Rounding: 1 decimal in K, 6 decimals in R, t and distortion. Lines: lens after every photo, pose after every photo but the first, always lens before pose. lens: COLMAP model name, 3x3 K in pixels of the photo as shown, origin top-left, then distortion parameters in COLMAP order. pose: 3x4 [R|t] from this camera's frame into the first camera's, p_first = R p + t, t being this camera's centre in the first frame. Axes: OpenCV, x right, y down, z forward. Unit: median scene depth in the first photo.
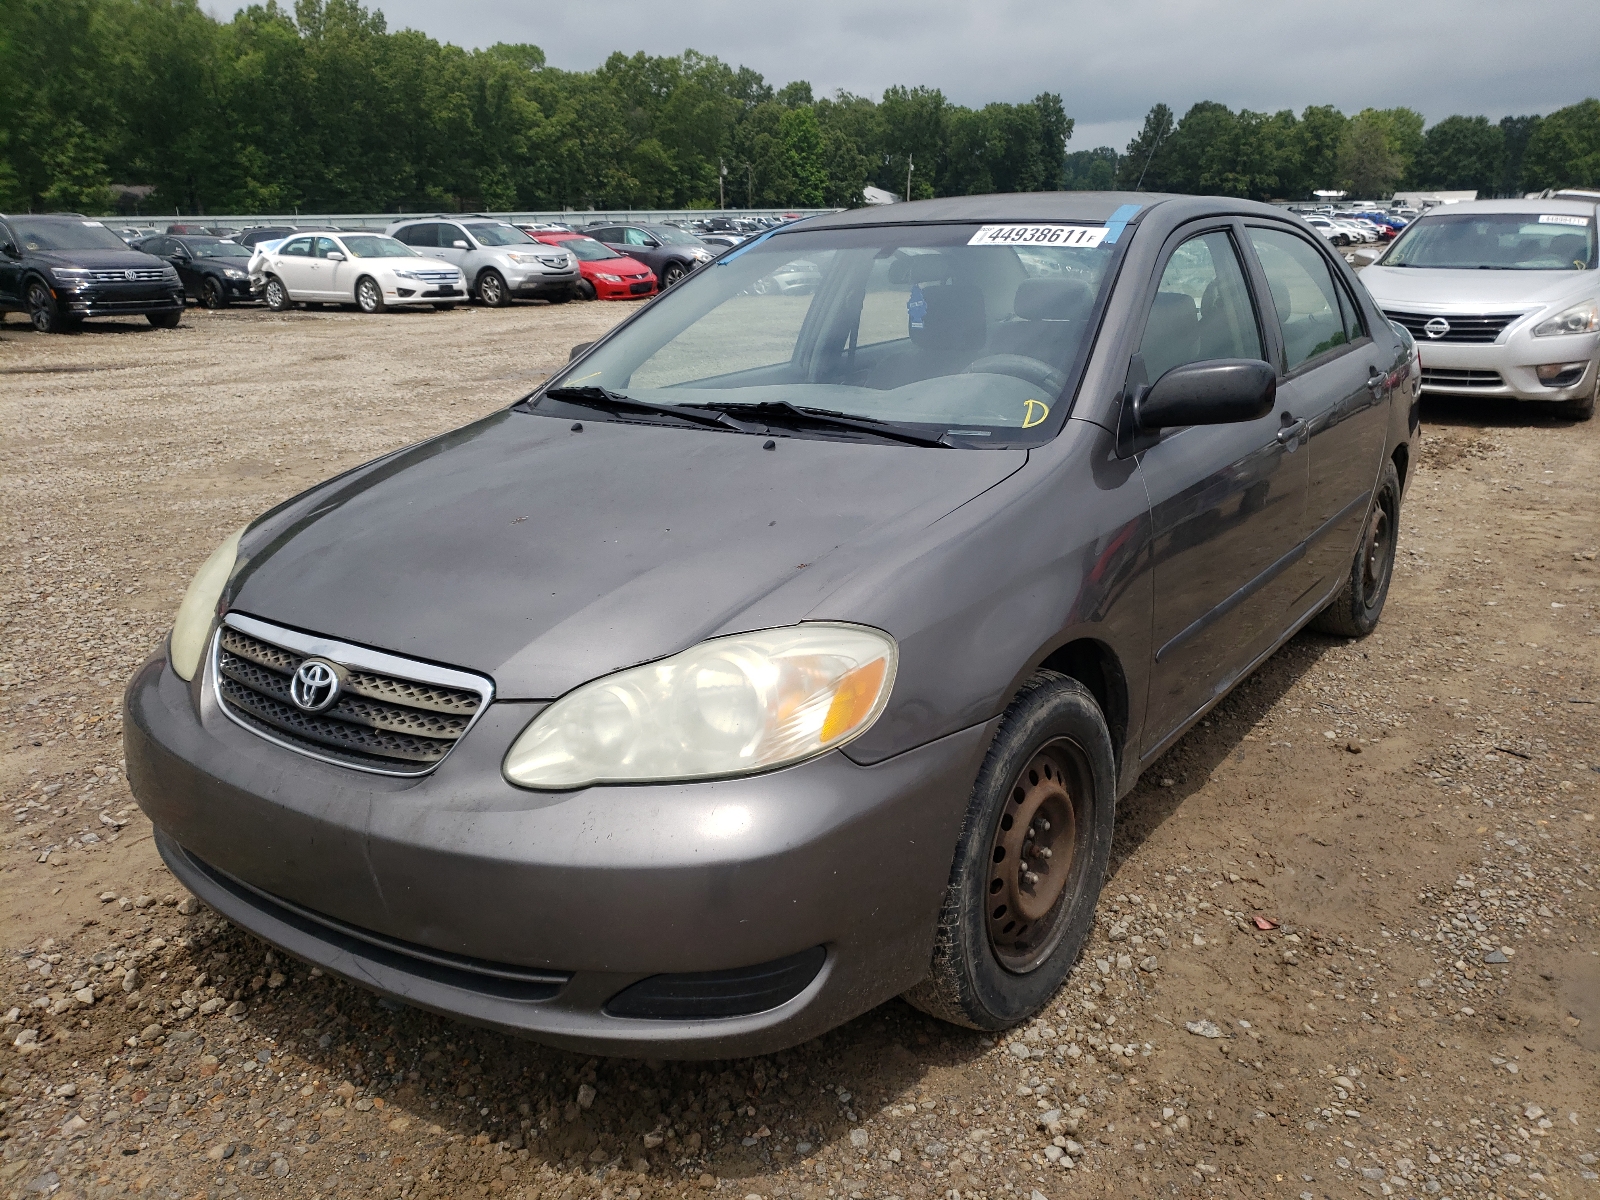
lens RADIAL K [[1233.0, 0, 800.0], [0, 1233.0, 600.0], [0, 0, 1]] dist [-0.002904, 0.043660]
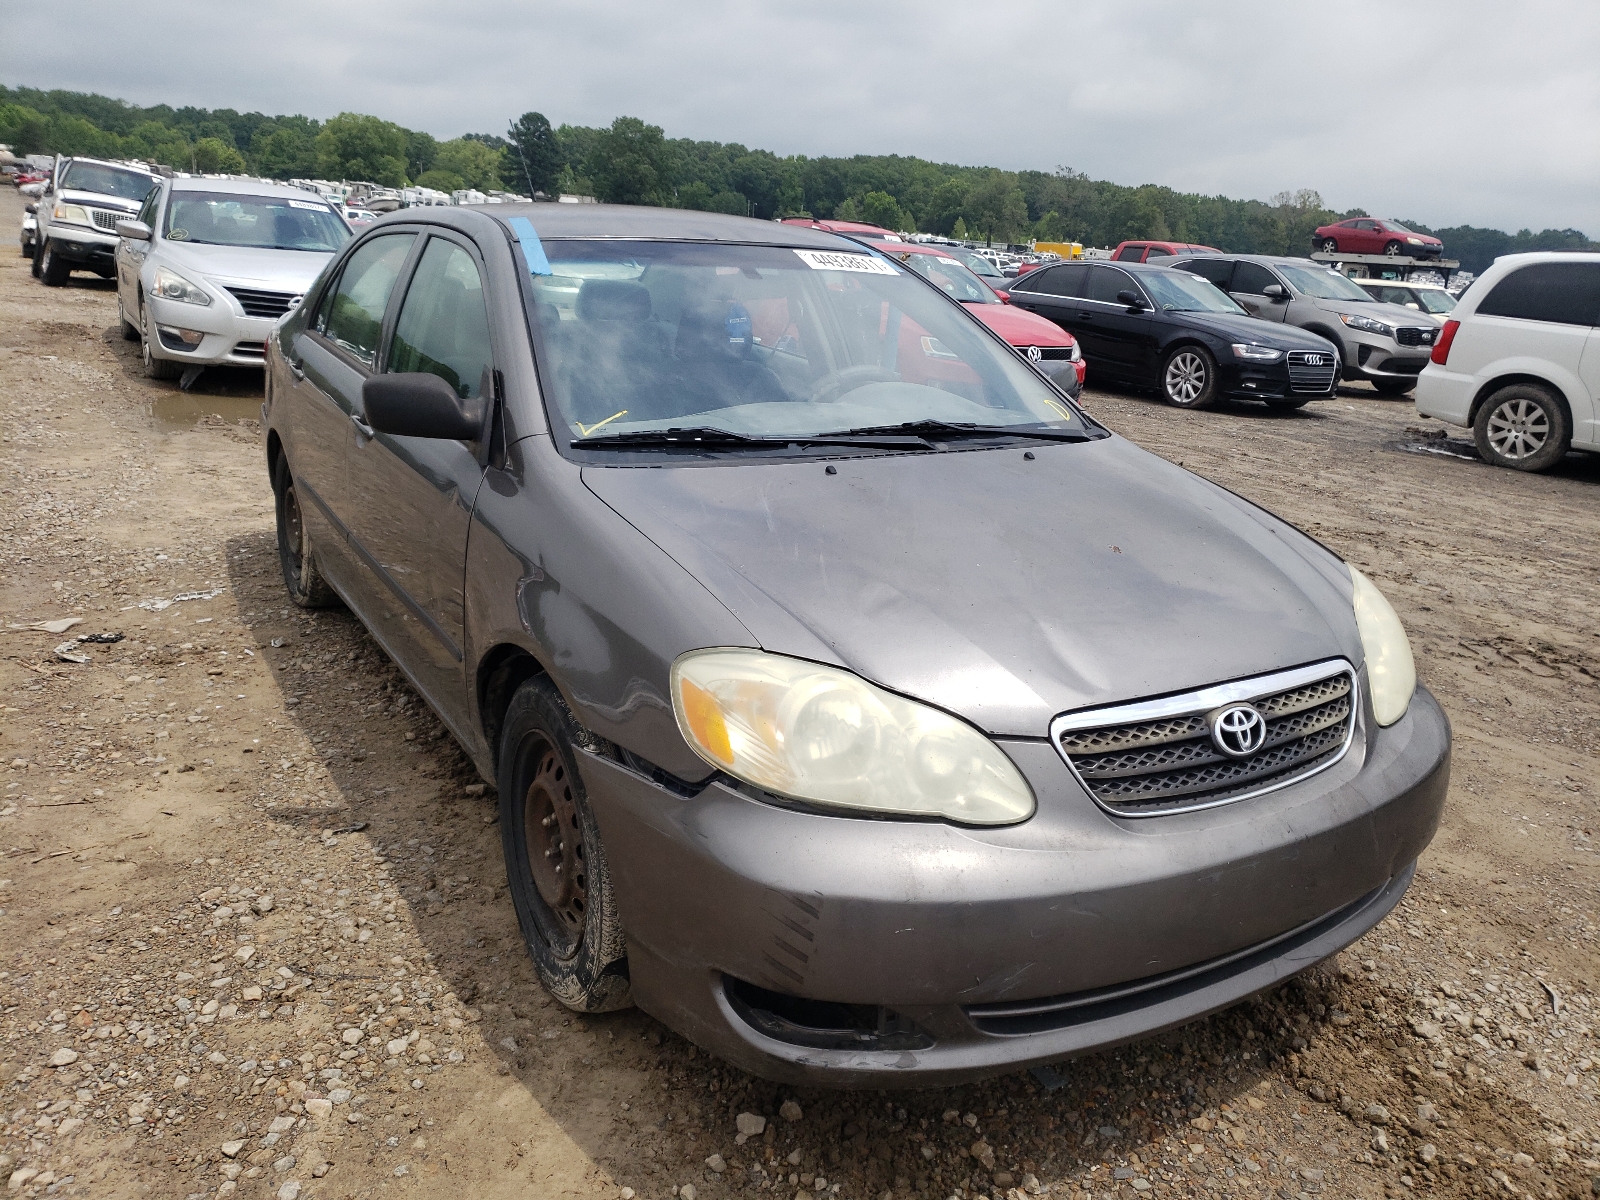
lens RADIAL K [[1223.2, 0, 847.5], [0, 1223.2, 594.9], [0, 0, 1]] dist [0.029662, -0.005146]
pose [[0.404530, -0.222775, 0.886976, -1.397054], [0.199811, 0.967975, 0.151990, -0.257804], [-0.892430, 0.115743, 0.436087, 0.832435]]
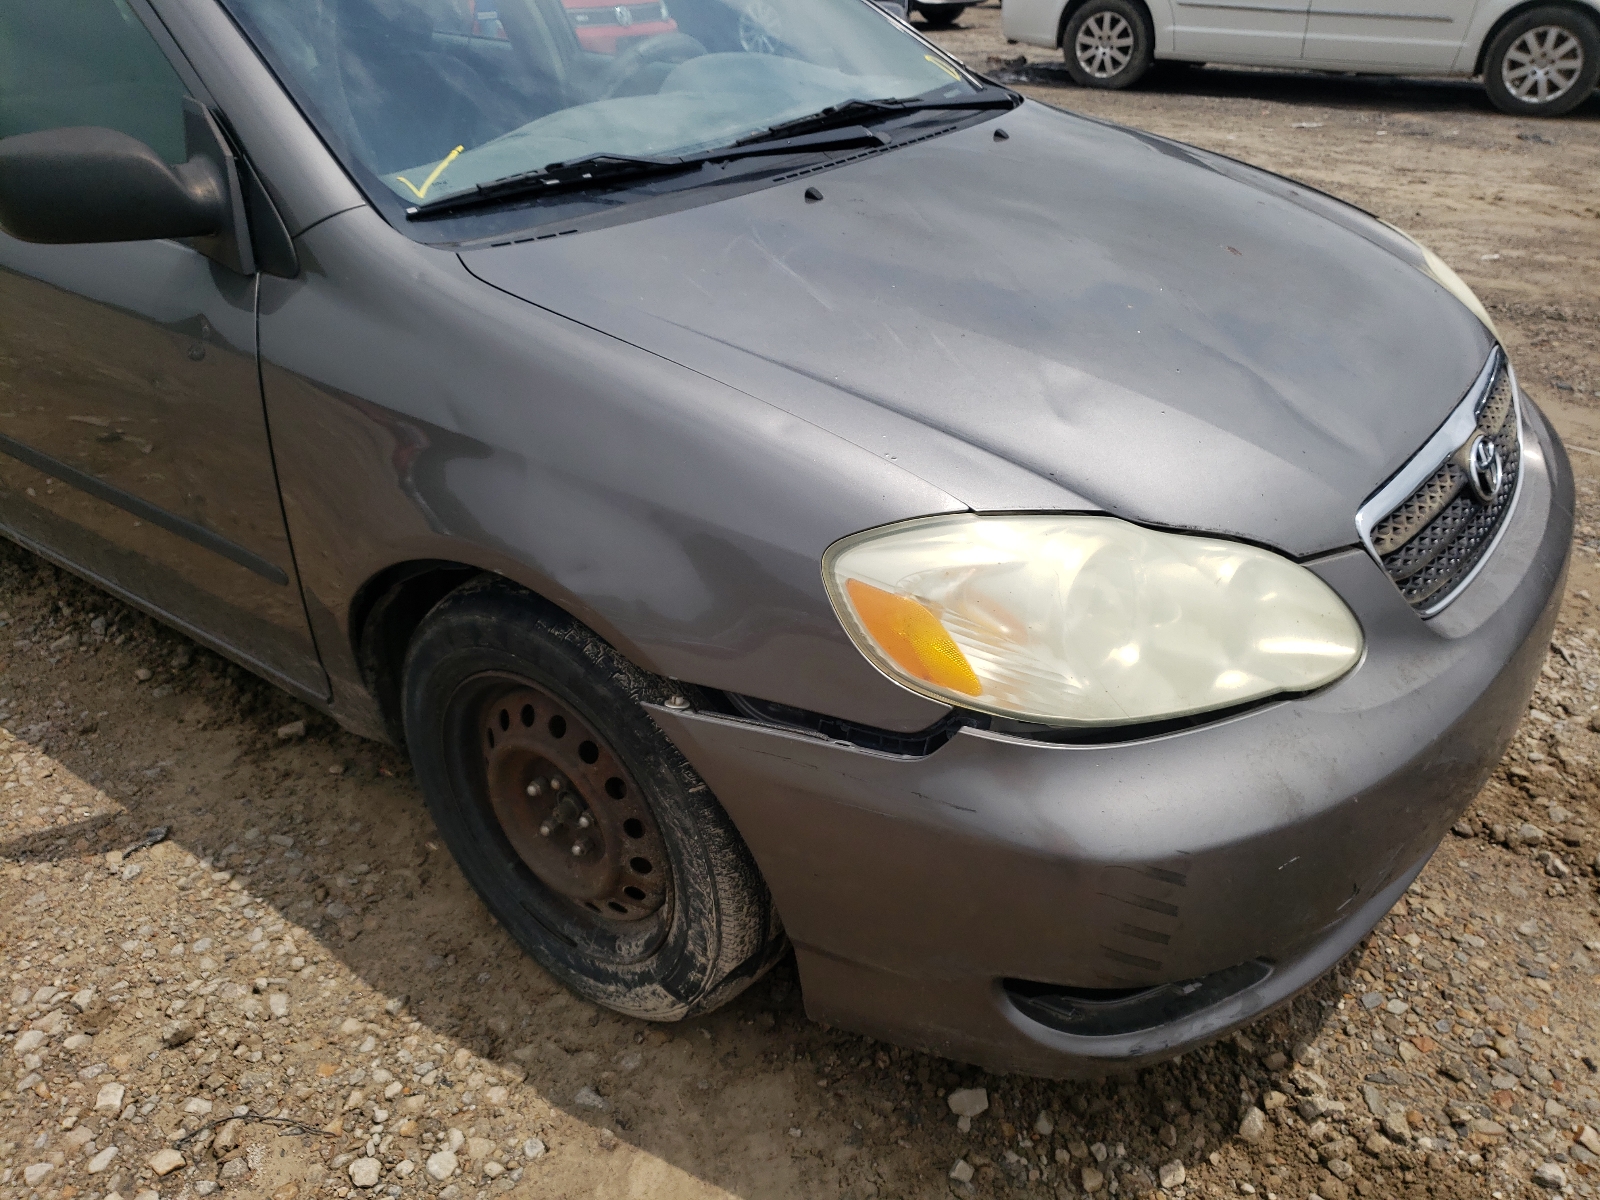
lens RADIAL K [[1233.0, 0, 800.0], [0, 1233.0, 600.0], [0, 0, 1]] dist [-0.002904, 0.043660]
pose [[0.056548, -0.489310, 0.870275, -1.146773], [0.296268, 0.840631, 0.453392, -0.349723], [-0.953429, 0.232196, 0.192502, 1.290072]]
